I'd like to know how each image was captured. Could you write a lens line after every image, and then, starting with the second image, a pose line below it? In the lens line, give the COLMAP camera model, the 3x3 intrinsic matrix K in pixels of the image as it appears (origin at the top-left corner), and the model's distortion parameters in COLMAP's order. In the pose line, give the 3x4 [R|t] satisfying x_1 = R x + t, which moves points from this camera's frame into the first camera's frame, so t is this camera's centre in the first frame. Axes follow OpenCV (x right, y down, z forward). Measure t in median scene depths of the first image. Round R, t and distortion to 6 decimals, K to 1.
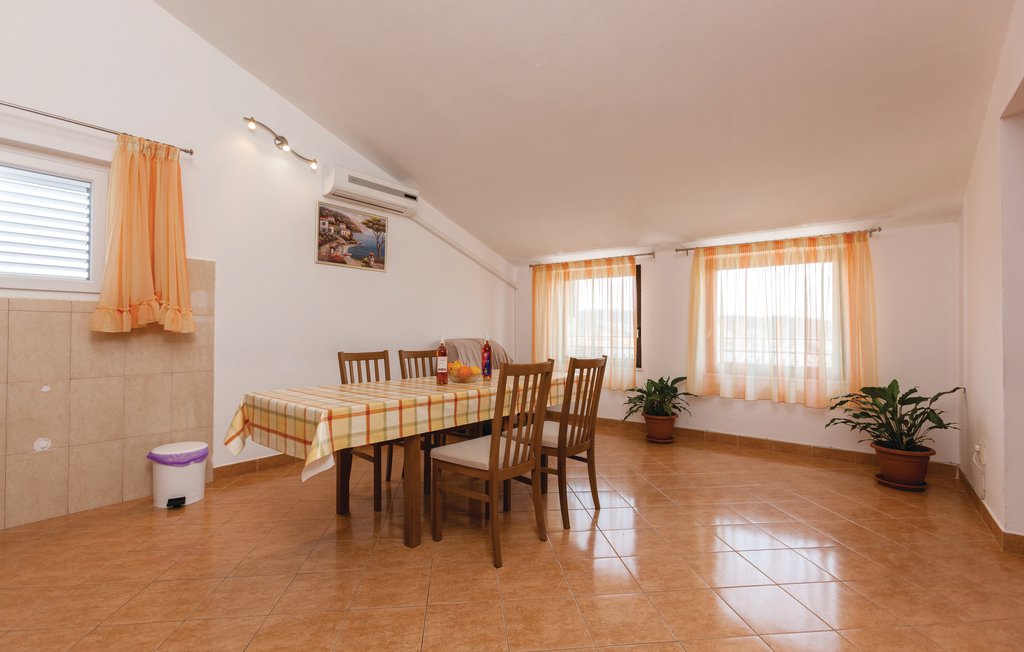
lens RADIAL K [[461.5, 0, 512.0], [0, 461.5, 326.0], [0, 0, 1]] dist [-0.052661, 0.043734]
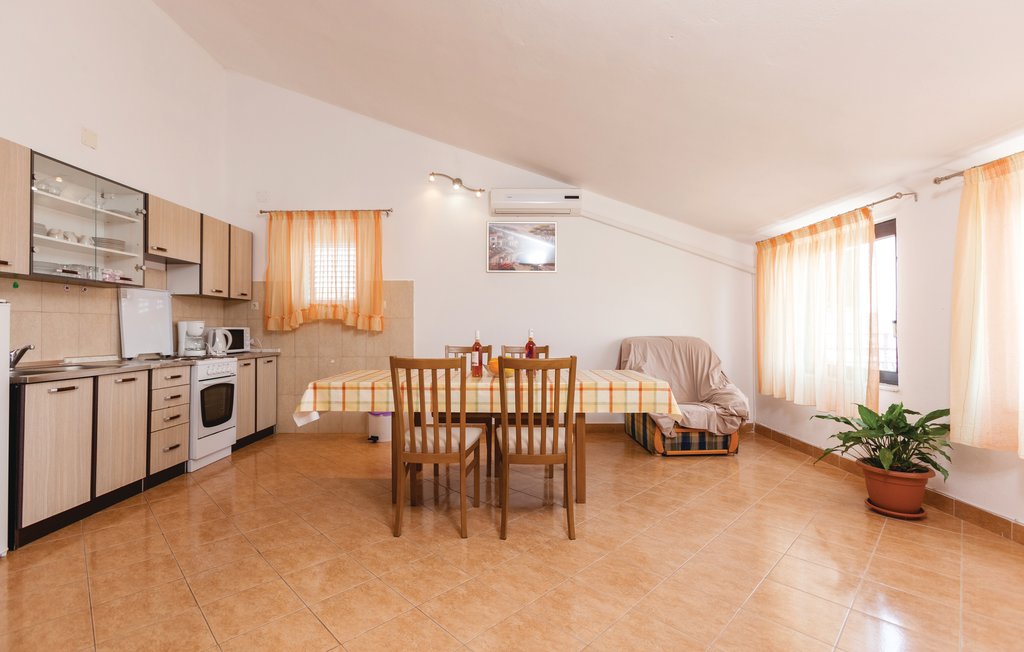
lens RADIAL K [[461.5, 0, 512.0], [0, 461.5, 326.0], [0, 0, 1]] dist [-0.052661, 0.043734]
pose [[0.618178, -0.008139, -0.785996, 0.543445], [0.014642, 0.999892, 0.001162, 0.003850], [0.785902, -0.012227, 0.618230, 0.275339]]
